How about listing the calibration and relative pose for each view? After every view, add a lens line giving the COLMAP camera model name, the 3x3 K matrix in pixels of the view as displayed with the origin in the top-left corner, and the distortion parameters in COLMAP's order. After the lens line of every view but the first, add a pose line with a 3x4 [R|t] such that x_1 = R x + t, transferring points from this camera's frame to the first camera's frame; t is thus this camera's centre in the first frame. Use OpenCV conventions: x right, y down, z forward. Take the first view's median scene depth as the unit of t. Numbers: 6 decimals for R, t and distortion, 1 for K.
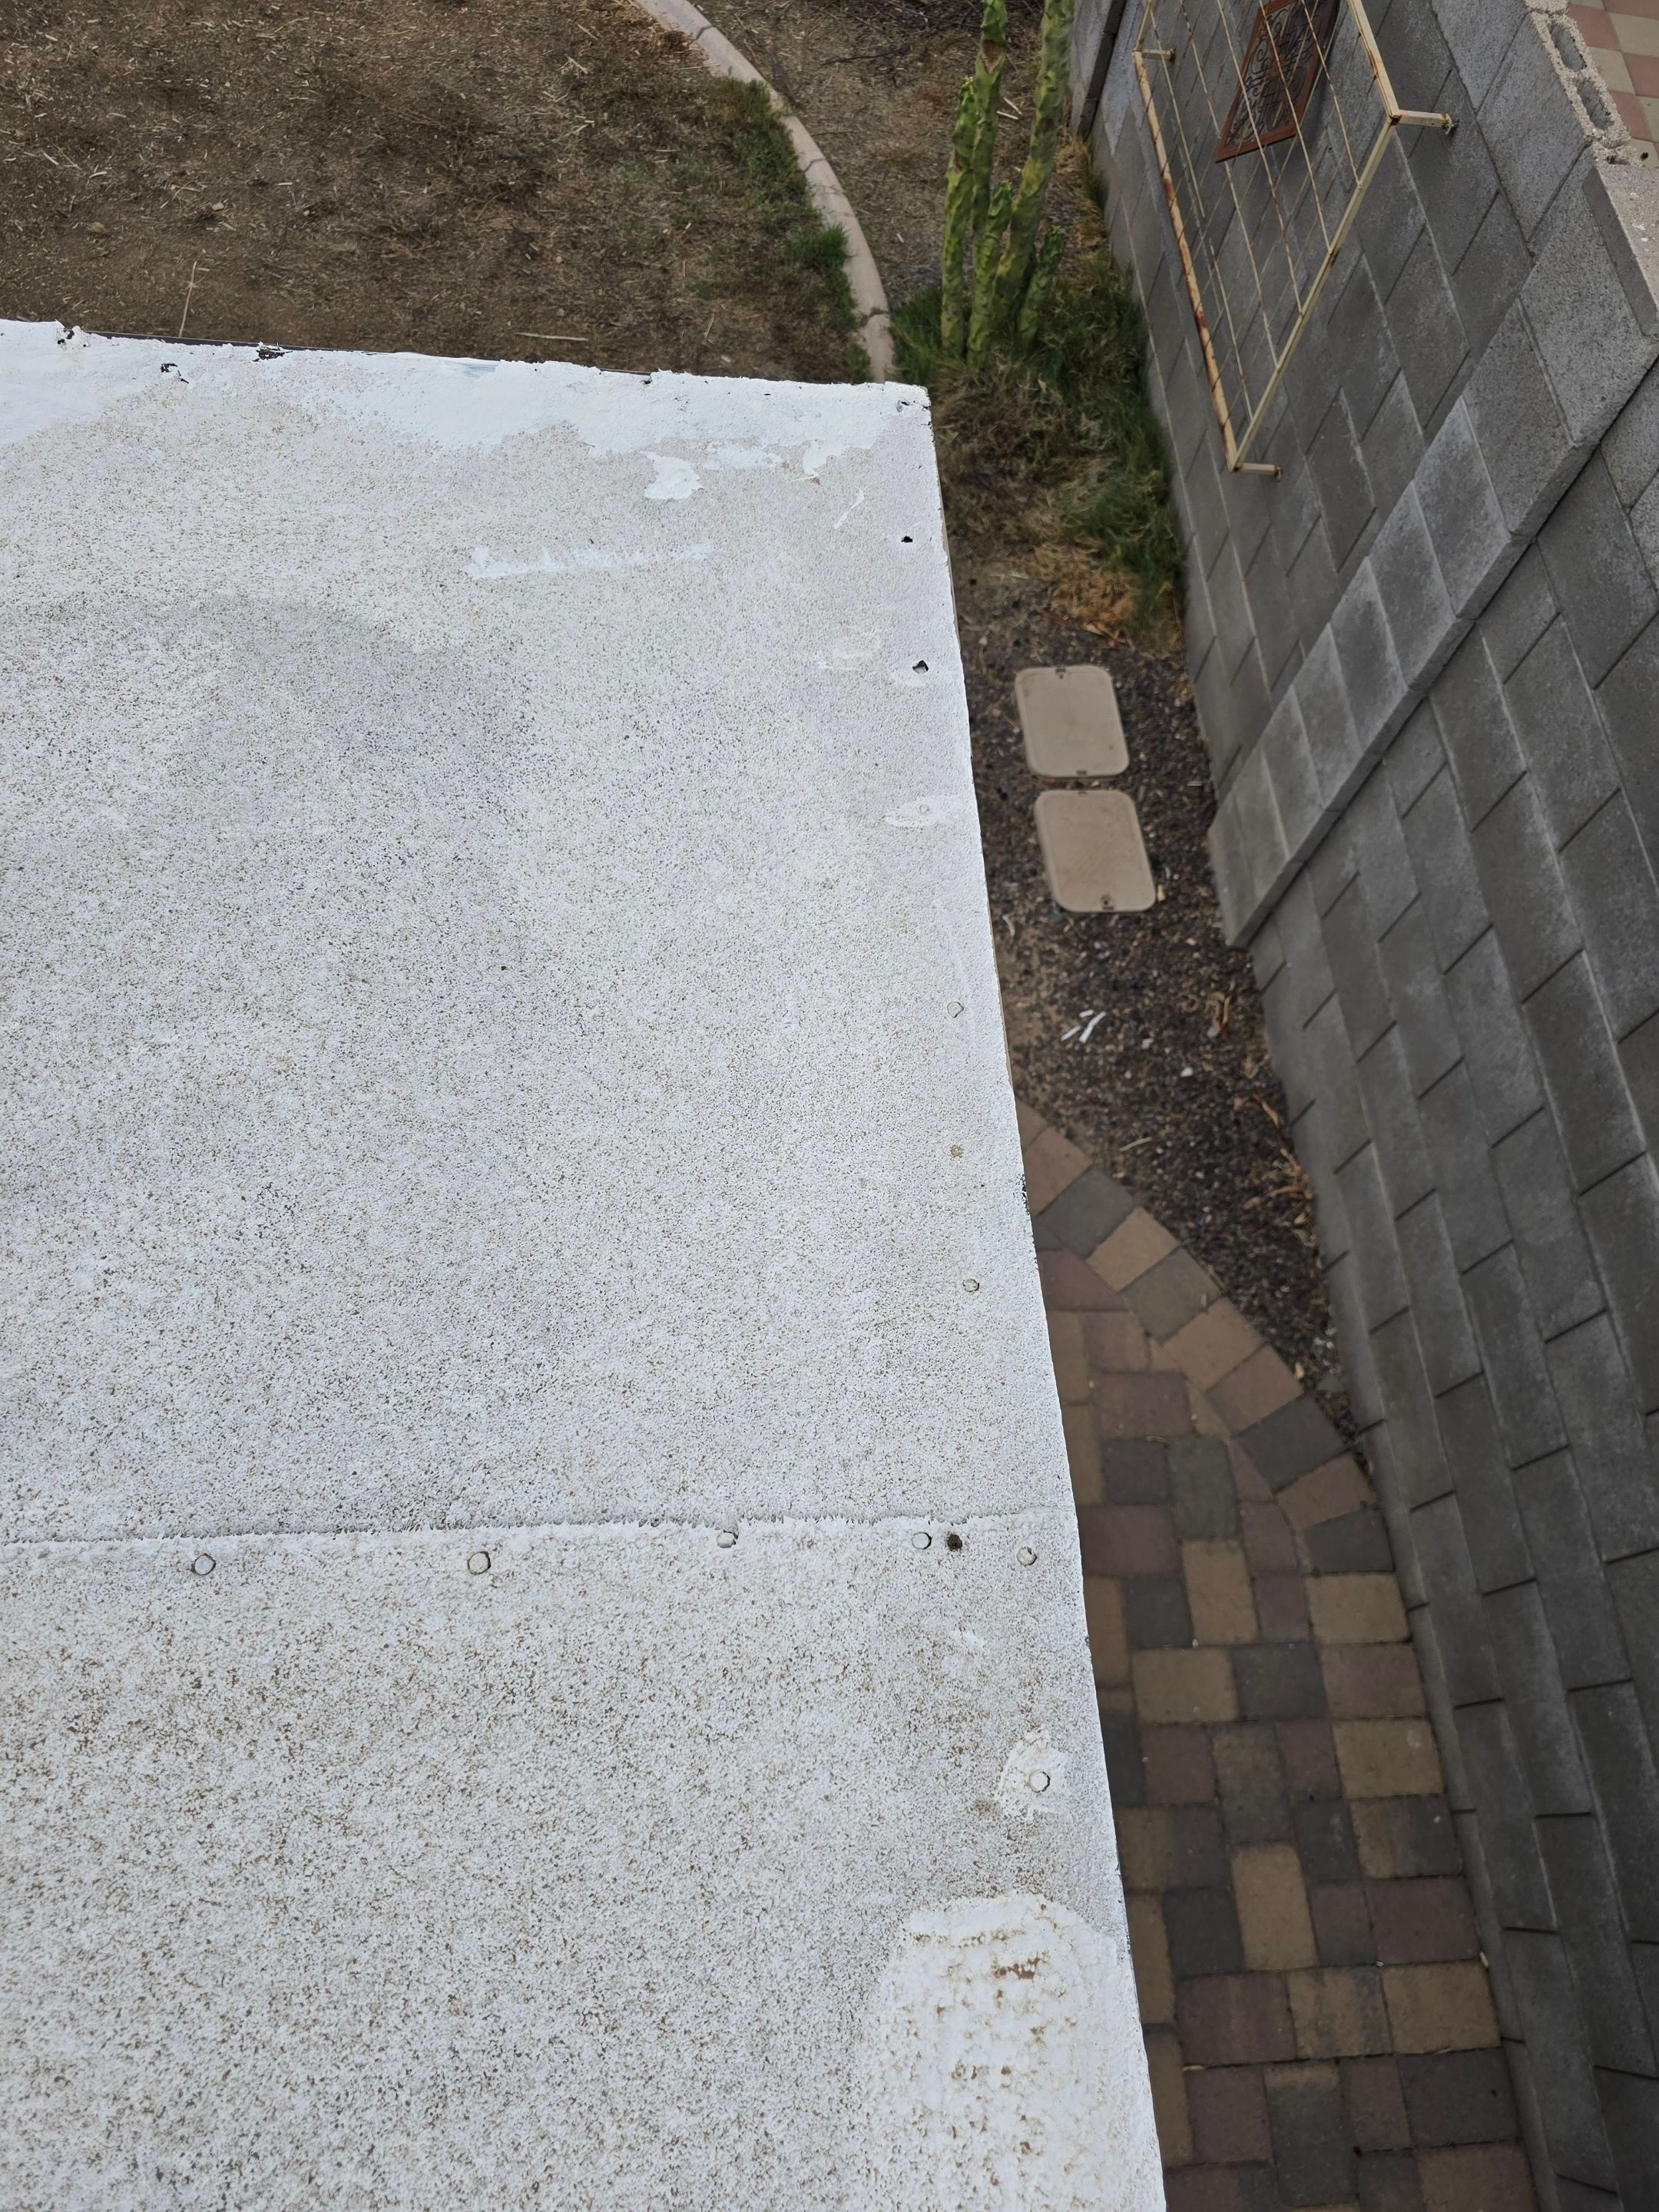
lens RADIAL K [[1542.7, 0, 829.5], [0, 1542.7, 1106.0], [0, 0, 1]] dist [0.017428, -0.002004]
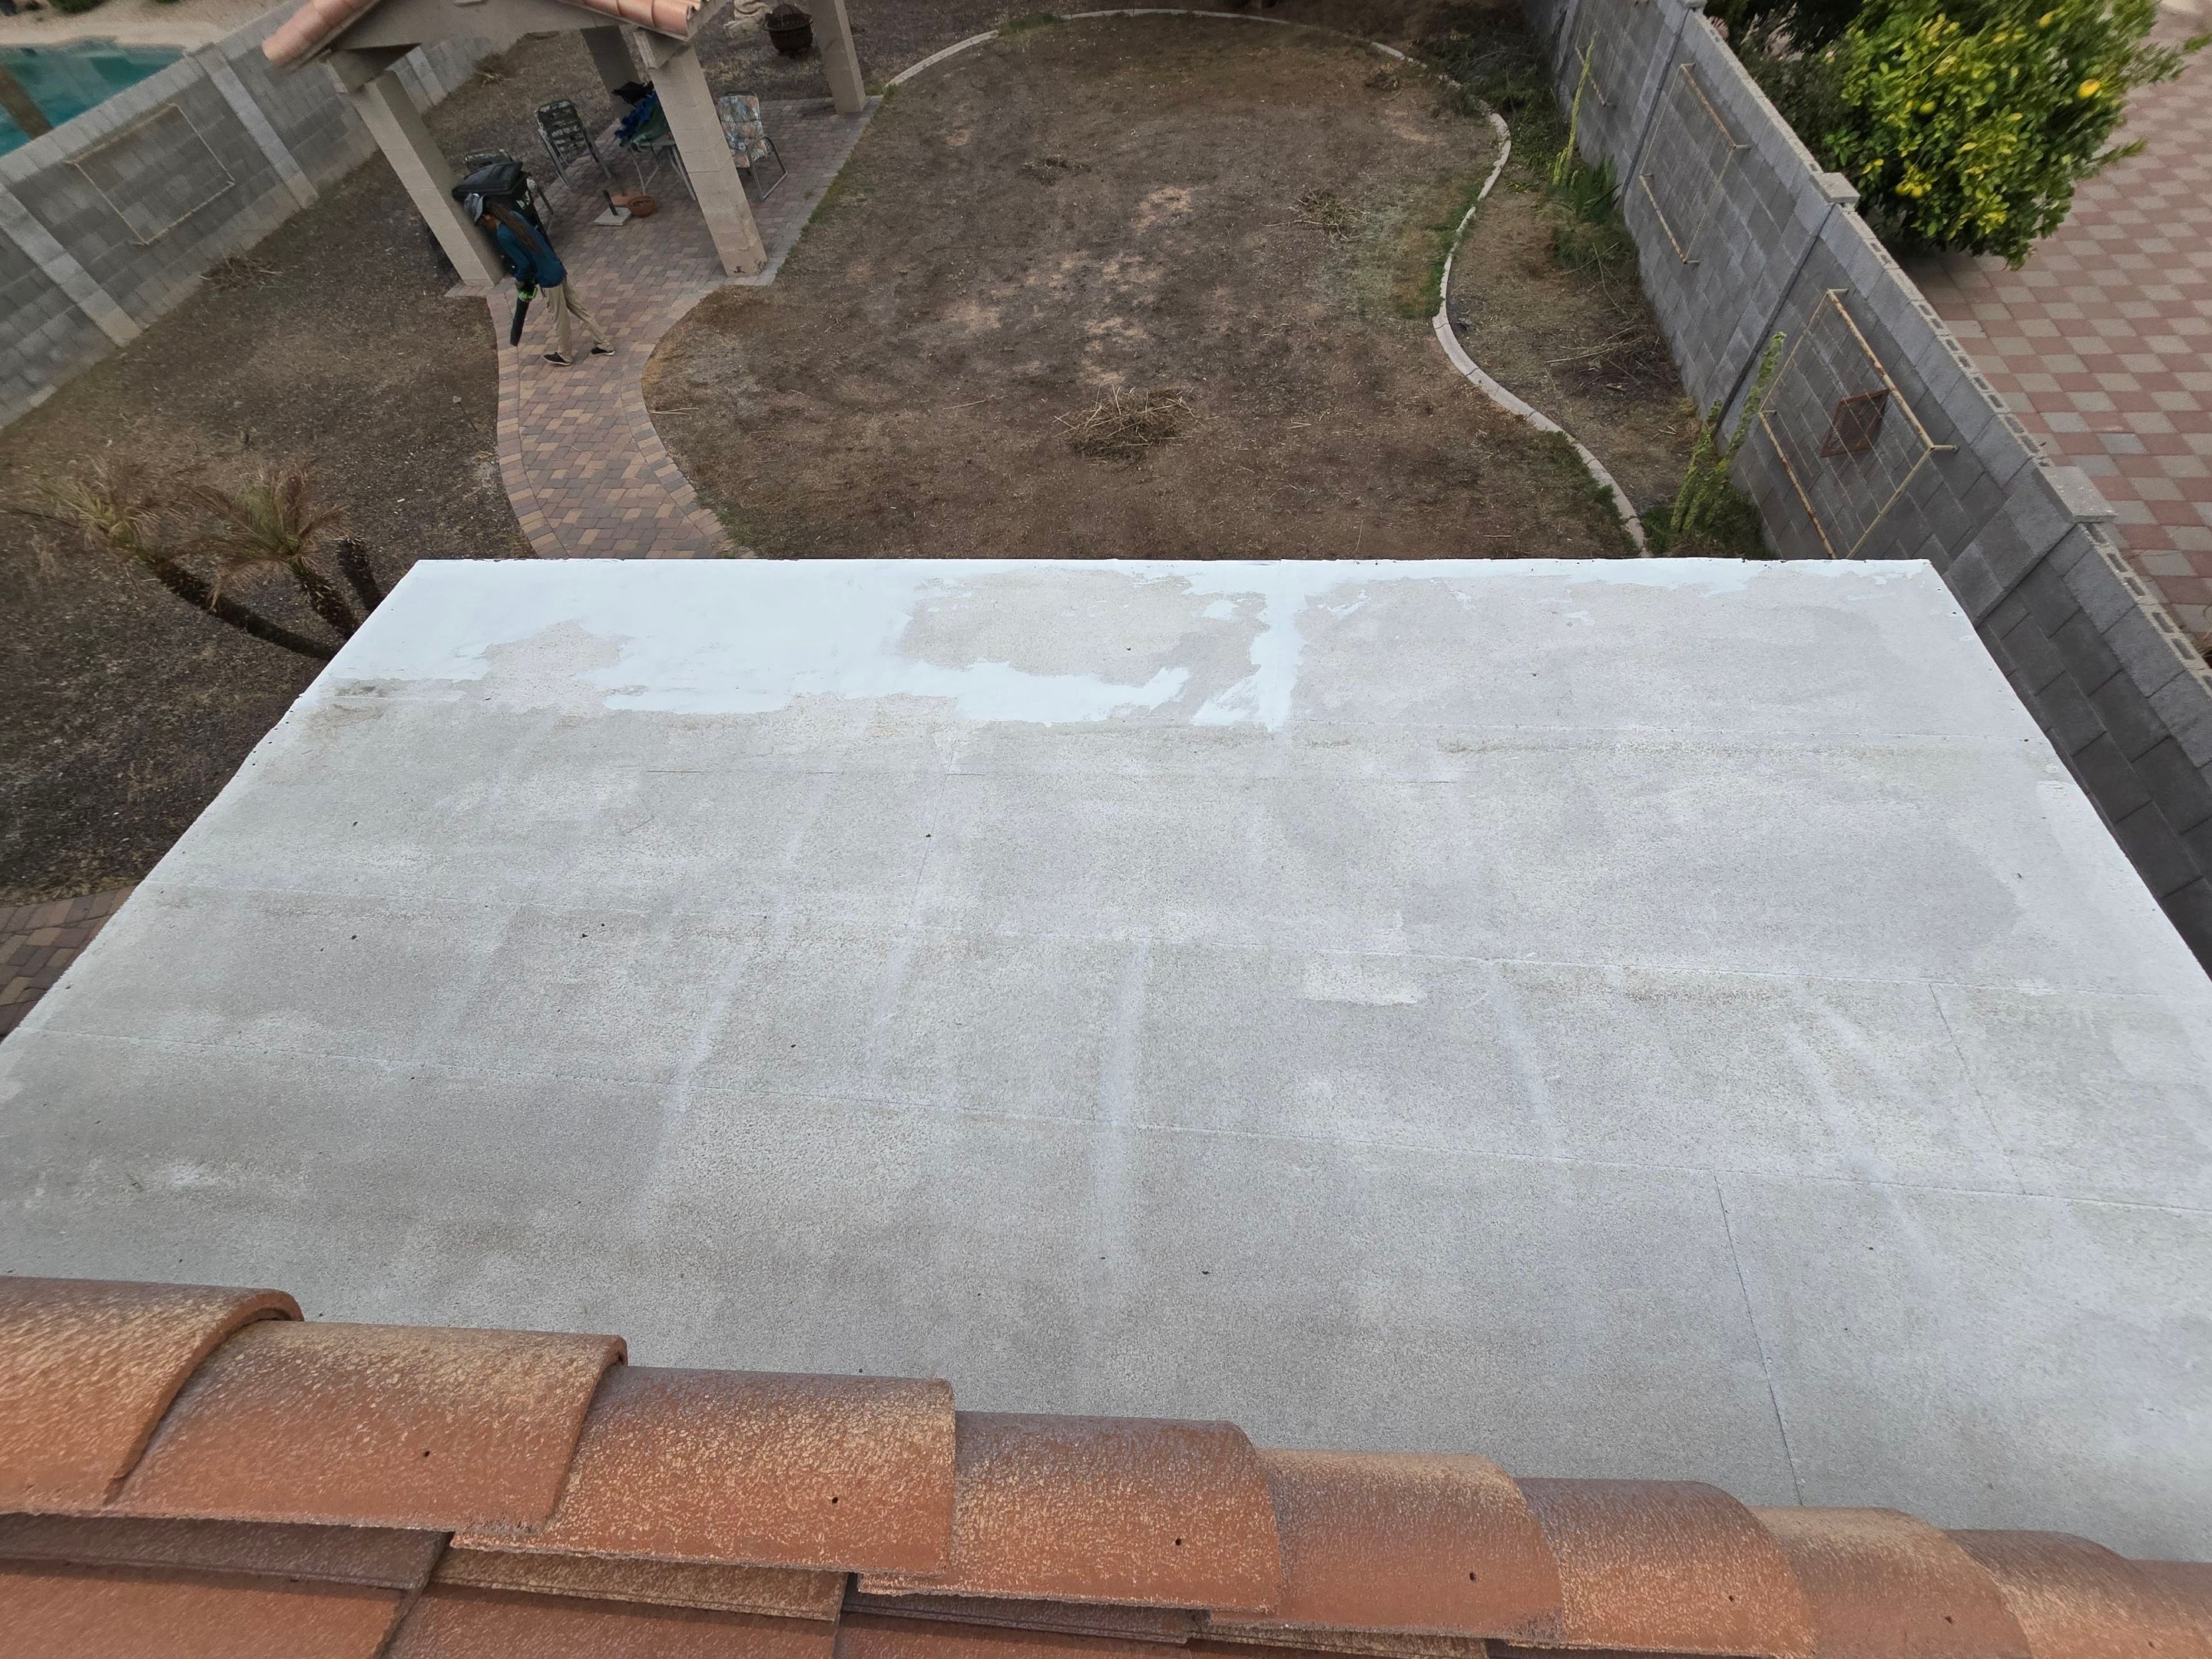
lens RADIAL K [[904.2, 0, 1106.0], [0, 904.2, 829.5], [0, 0, 1]] dist [0.000080, -0.000281]
pose [[0.965061, 0.018167, -0.261394, -0.383389], [-0.051528, 0.991272, -0.121346, 0.191895], [0.256908, 0.130576, 0.957574, -0.512751]]
